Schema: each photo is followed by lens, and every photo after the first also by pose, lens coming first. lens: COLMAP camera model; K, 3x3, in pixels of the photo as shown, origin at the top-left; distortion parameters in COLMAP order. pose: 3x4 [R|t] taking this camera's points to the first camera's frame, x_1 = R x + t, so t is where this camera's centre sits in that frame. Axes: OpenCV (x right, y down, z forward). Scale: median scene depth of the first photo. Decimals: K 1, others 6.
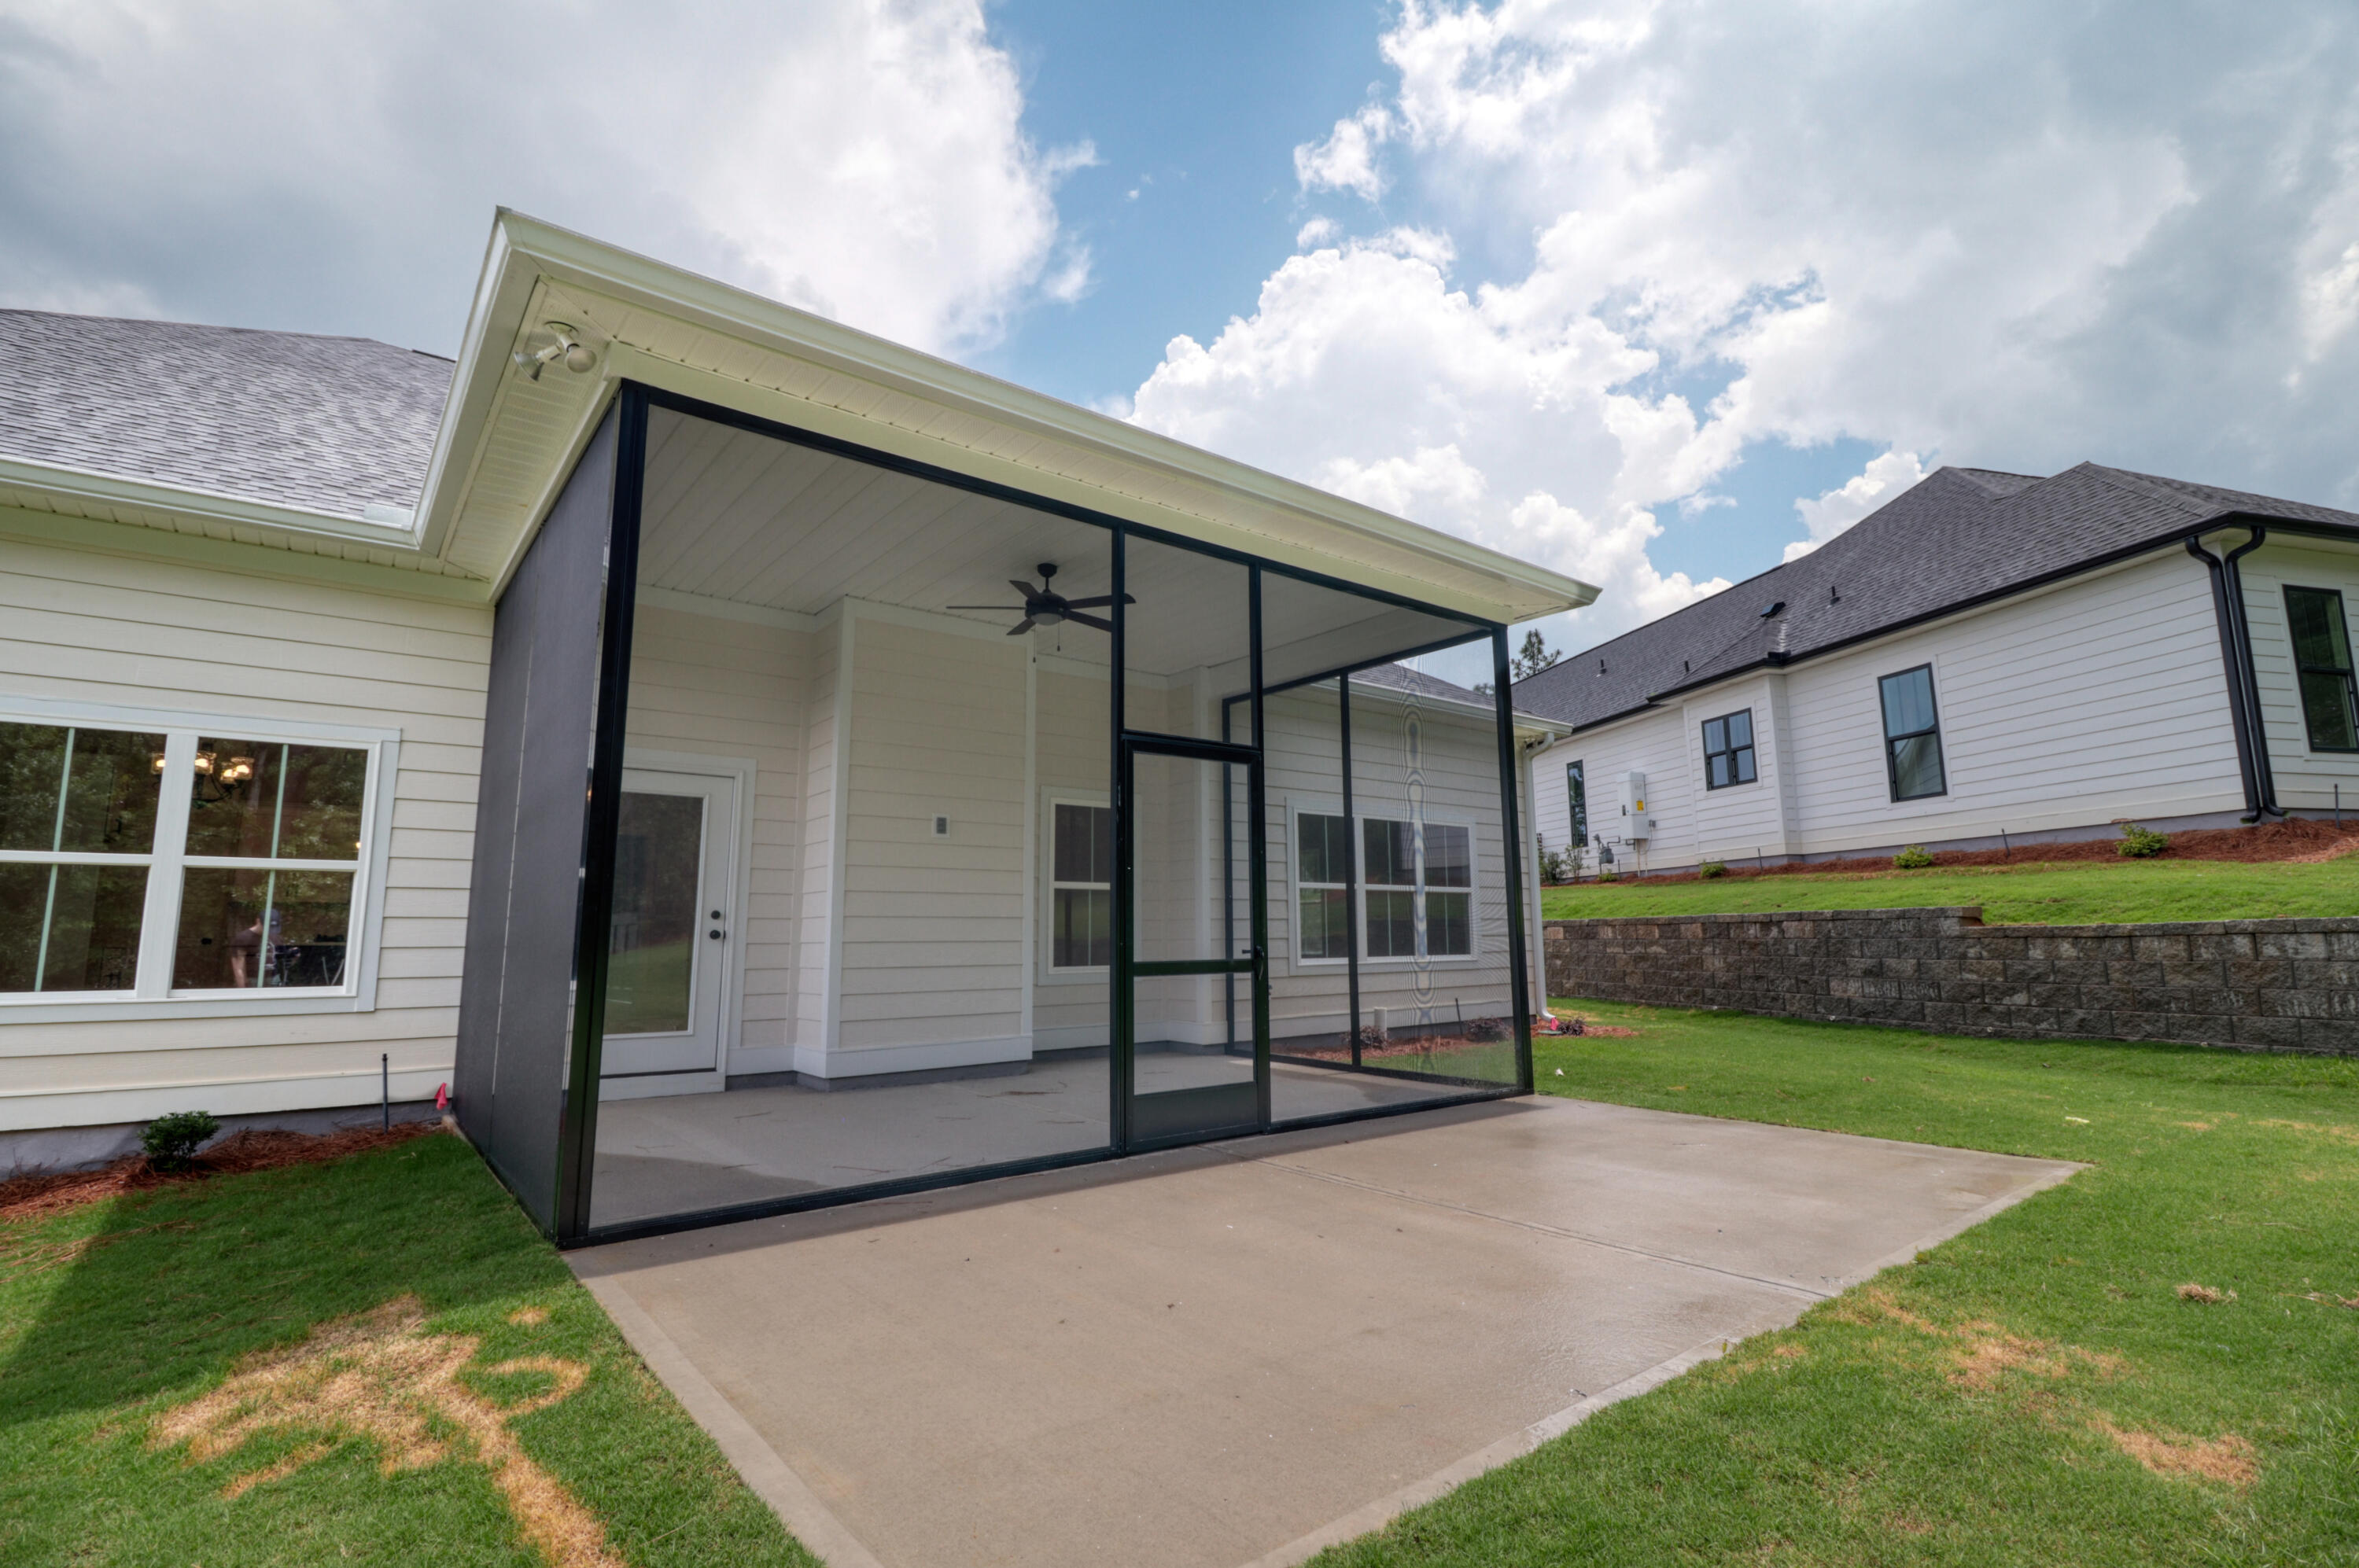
lens RADIAL K [[1119.8, 0, 1193.5], [0, 1119.8, 757.0], [0, 0, 1]] dist [0.004106, -0.015282]
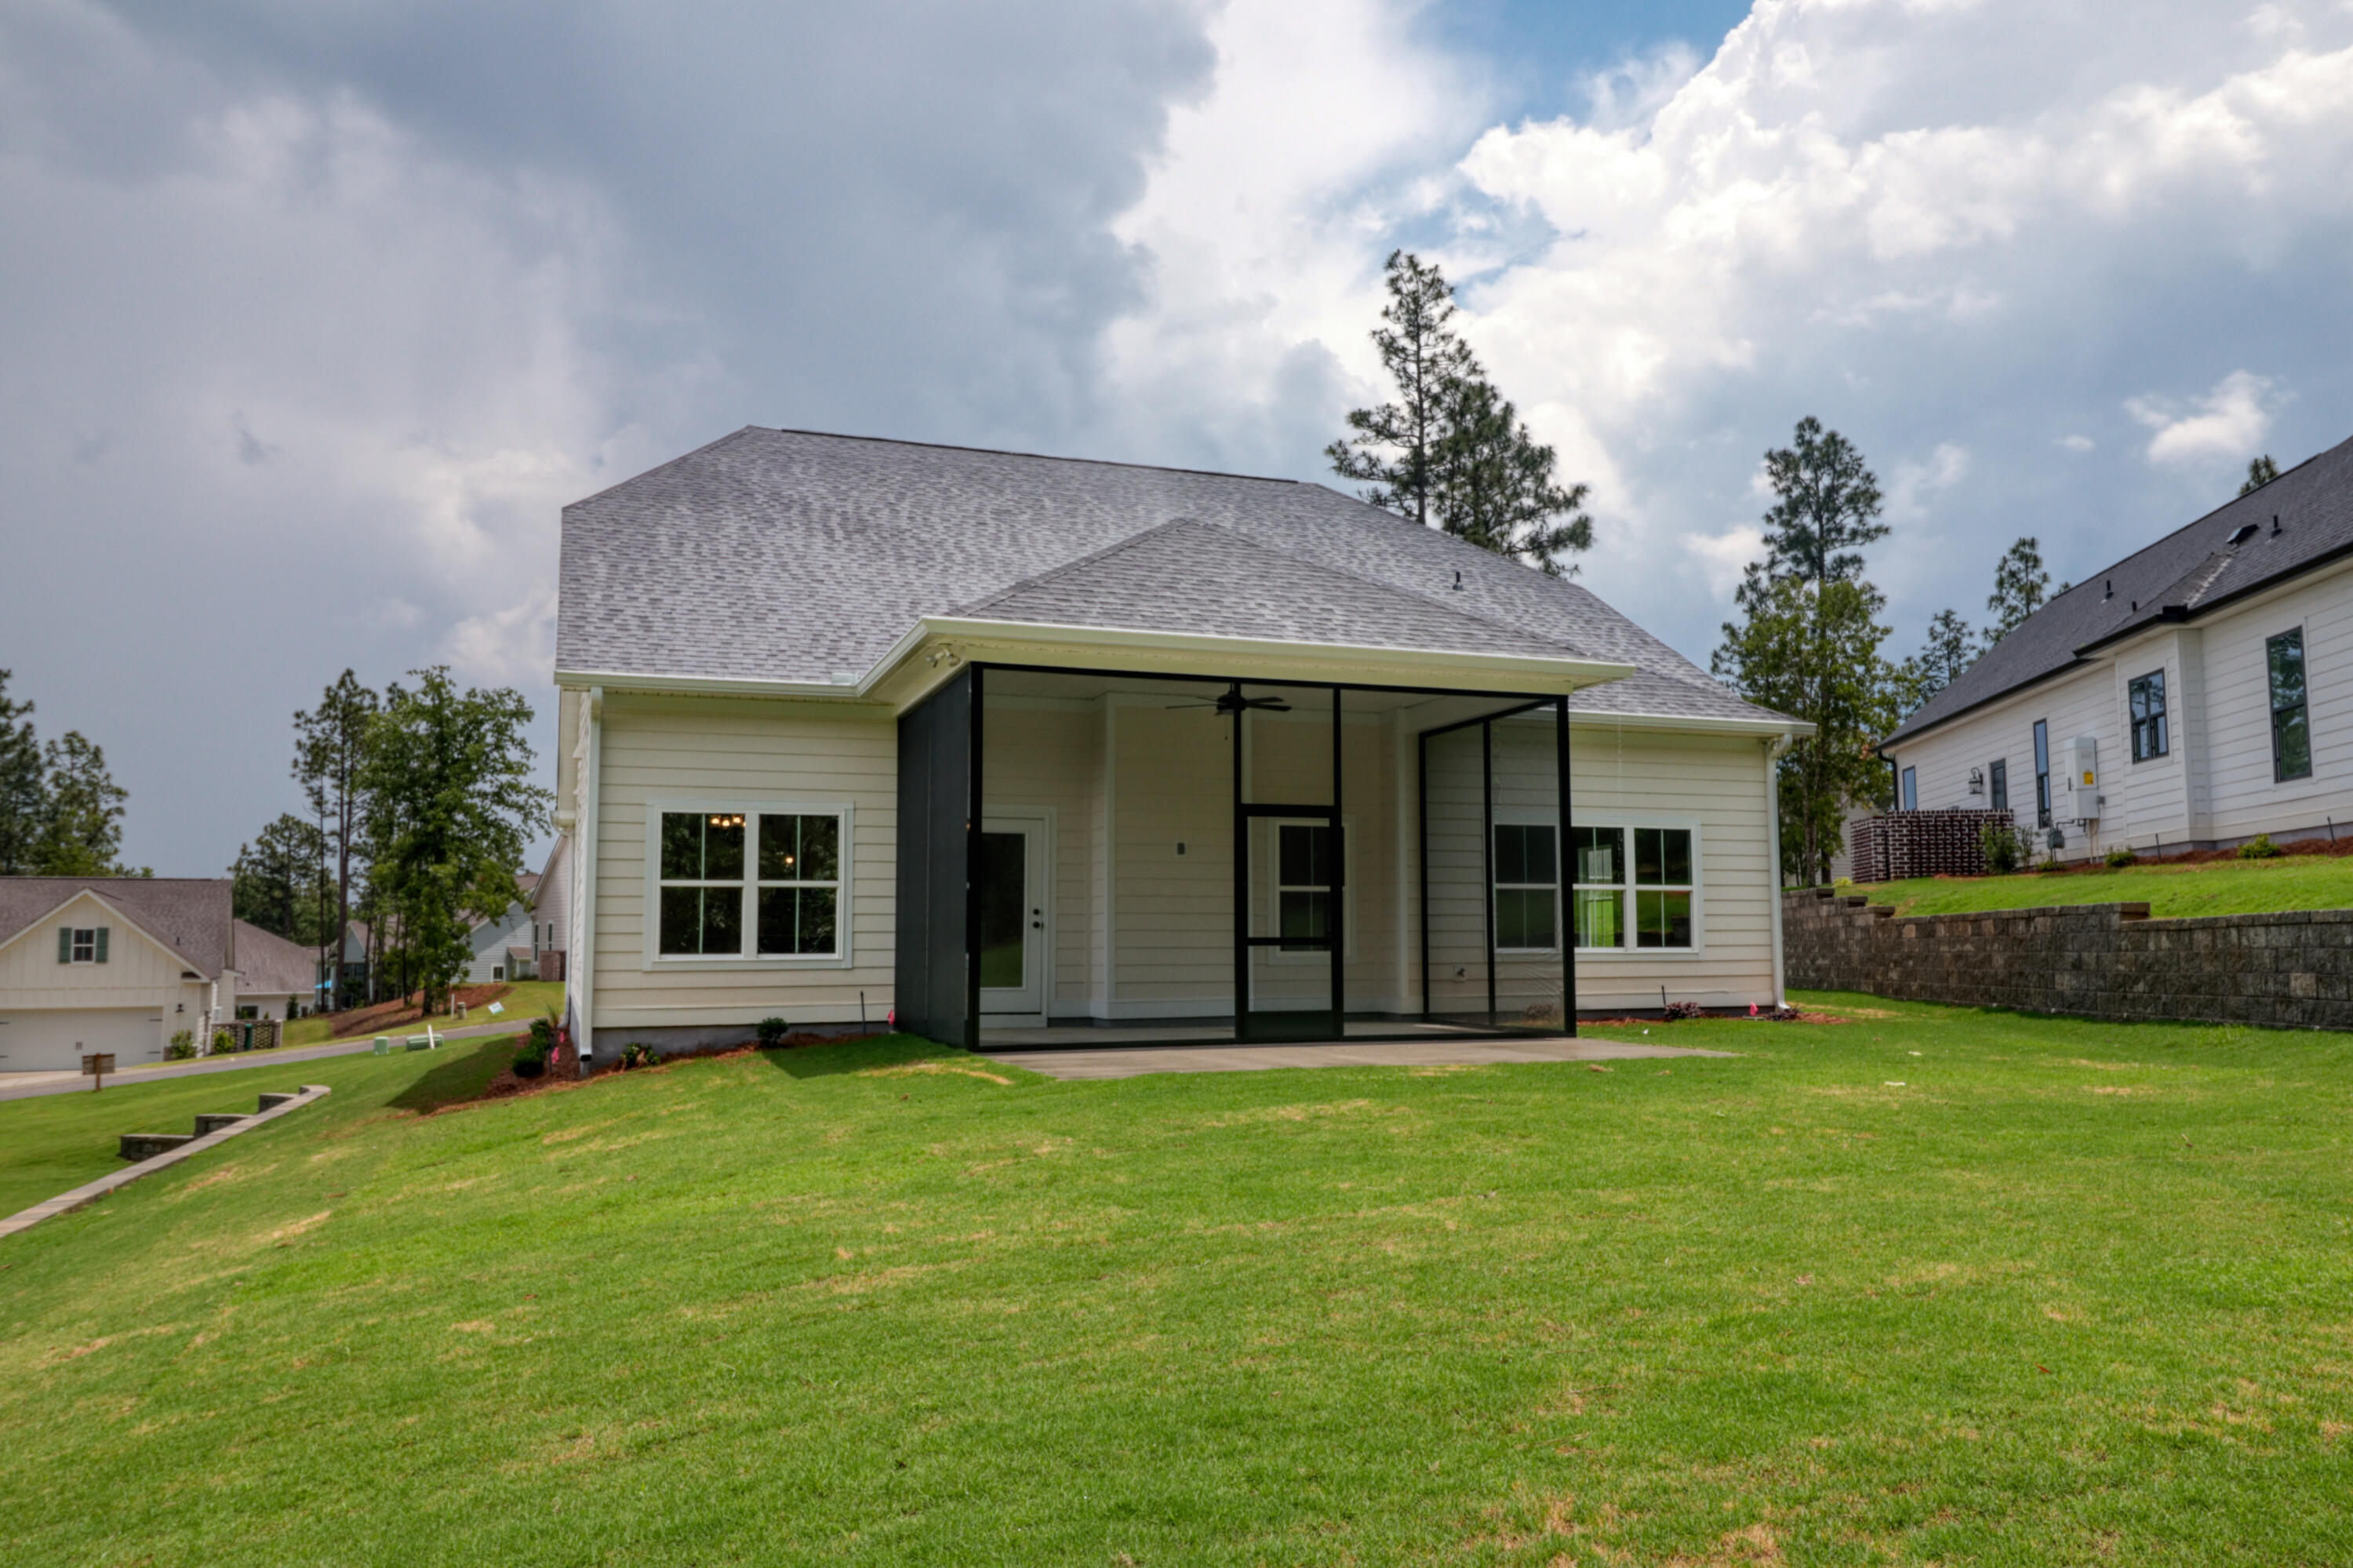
lens RADIAL K [[1767.9, 0, 1222.8], [0, 1767.9, 783.6], [0, 0, 1]] dist [0.010789, 0.000446]
pose [[0.948645, -0.025483, -0.315315, 0.458997], [0.046370, 0.997185, 0.058919, -0.129501], [0.312927, -0.070514, 0.947156, -0.941854]]
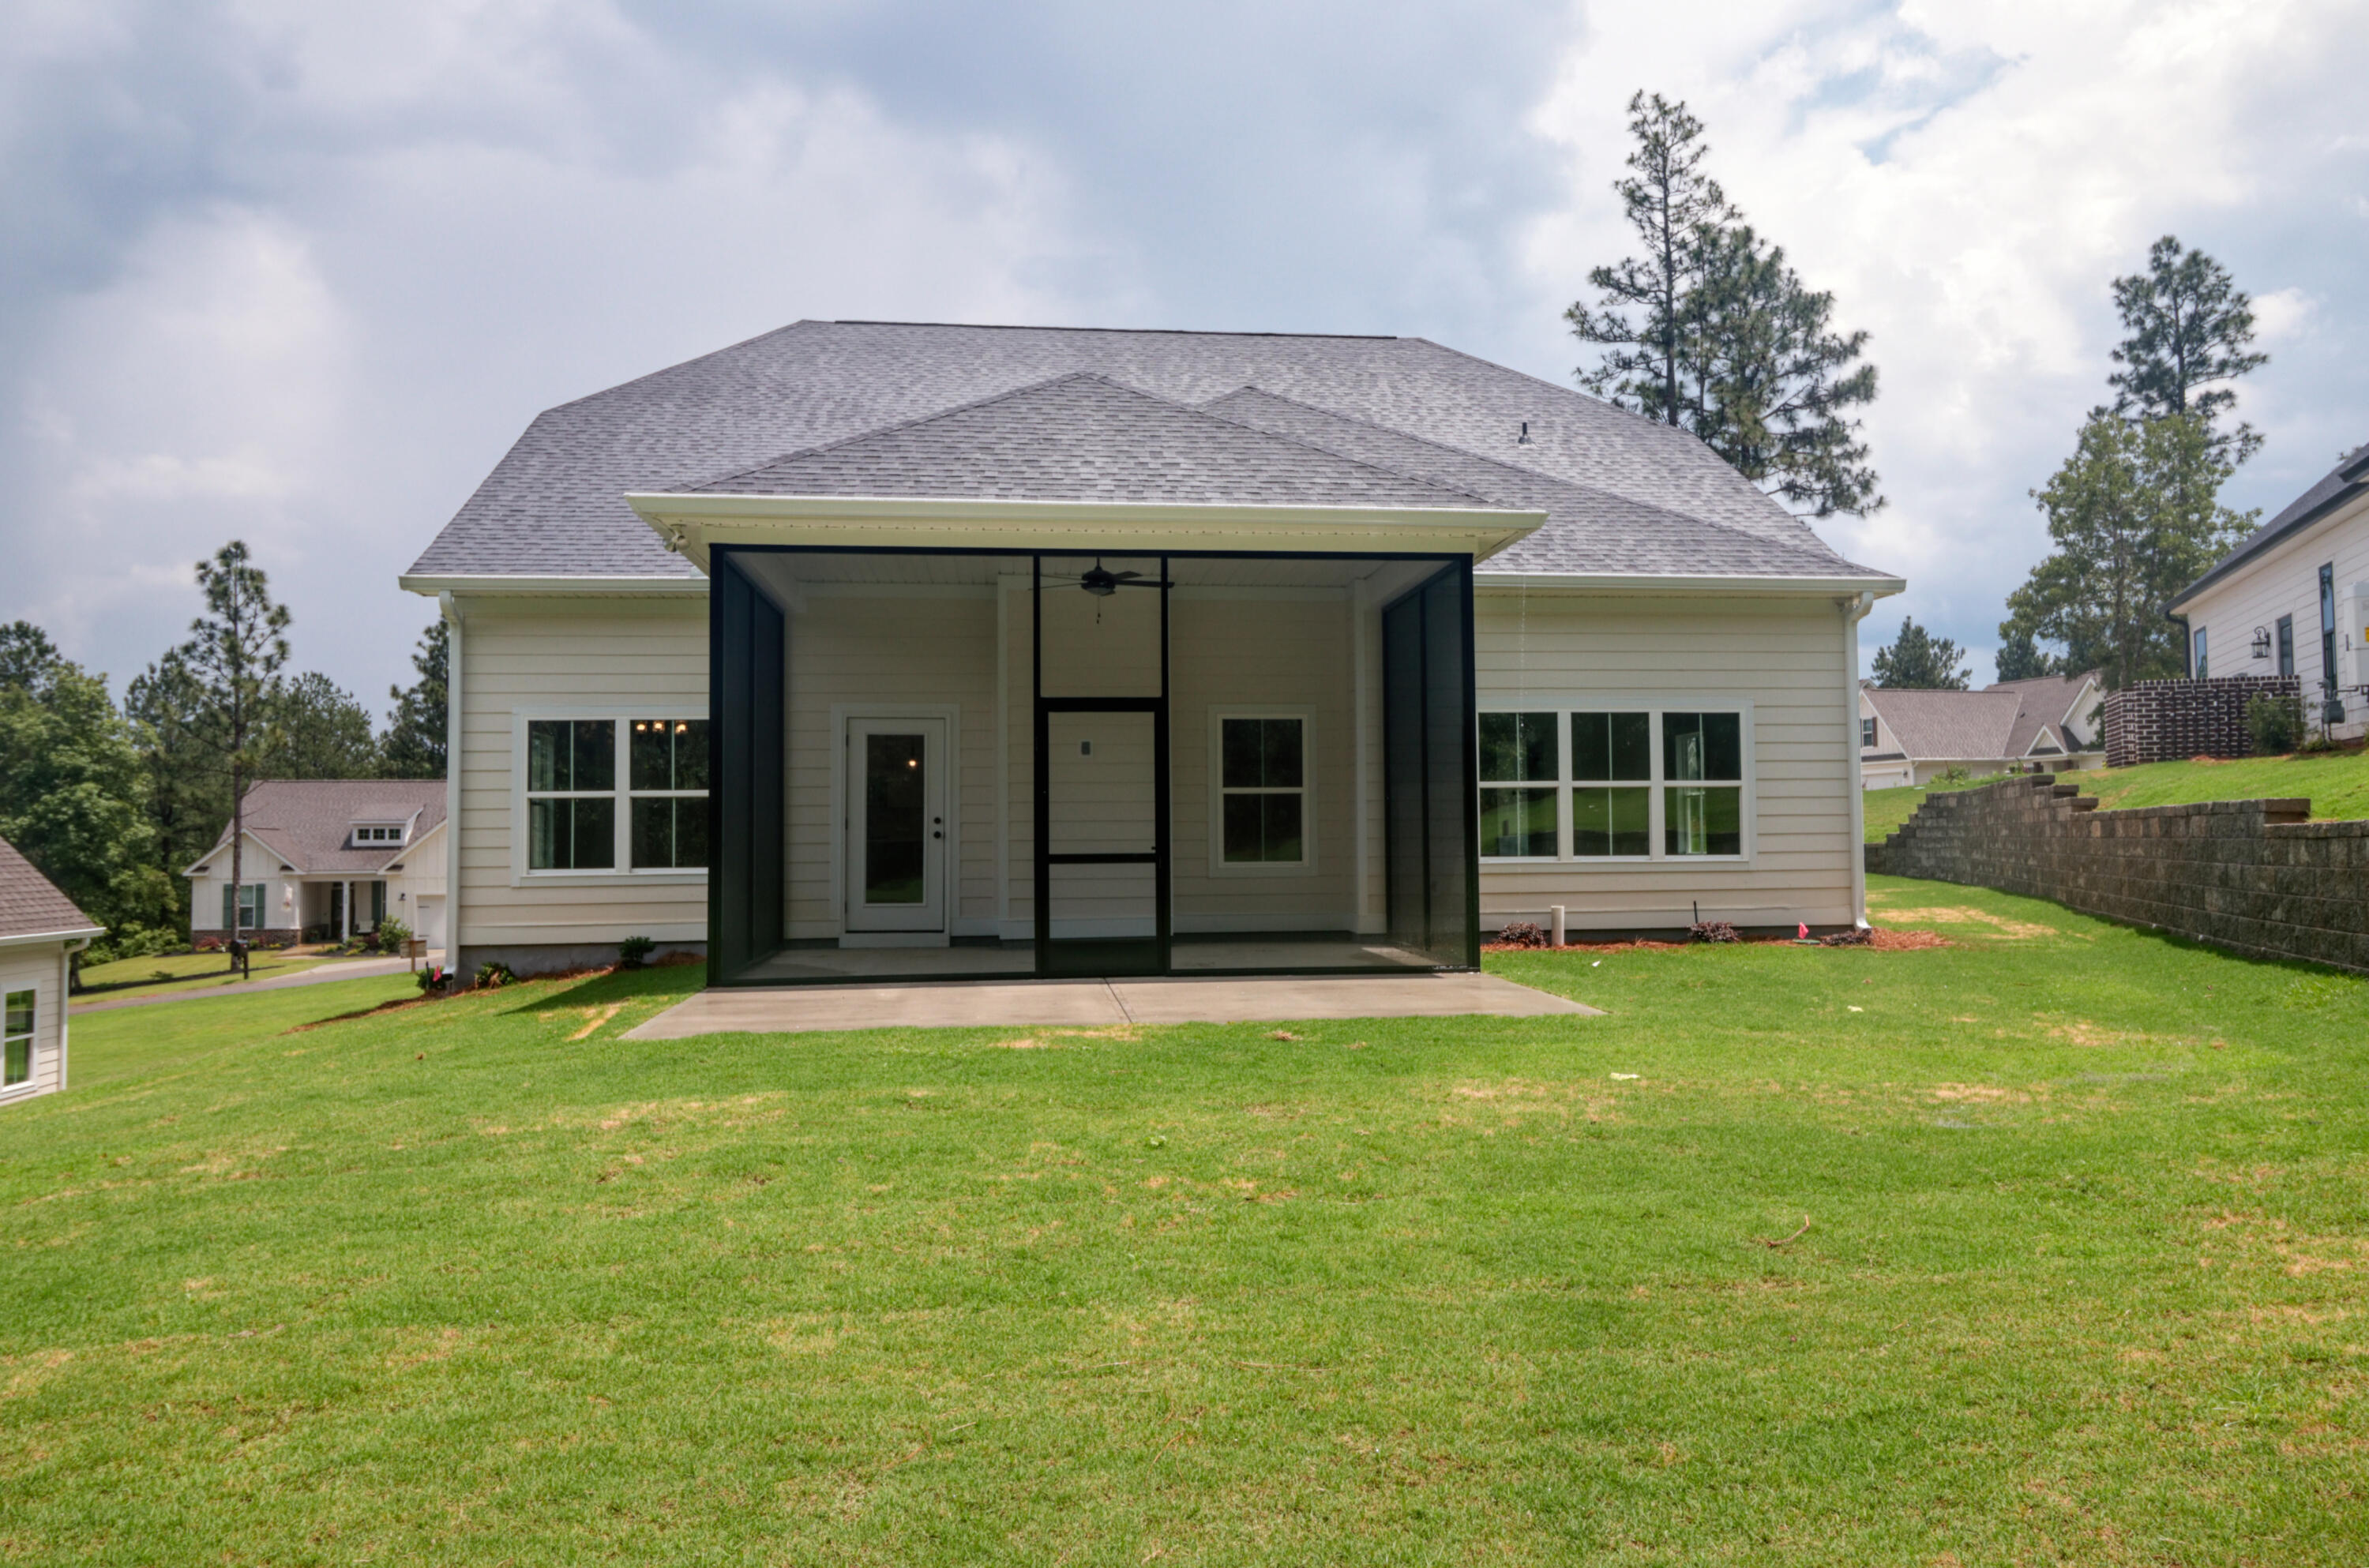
lens RADIAL K [[1689.1, 0, 1183.0], [0, 1689.1, 756.9], [0, 0, 1]] dist [0.005765, 0.002173]
pose [[0.842326, -0.024835, -0.538396, 0.765143], [0.087078, 0.992085, 0.090473, -0.078360], [0.531887, -0.123090, 0.837821, -0.452278]]
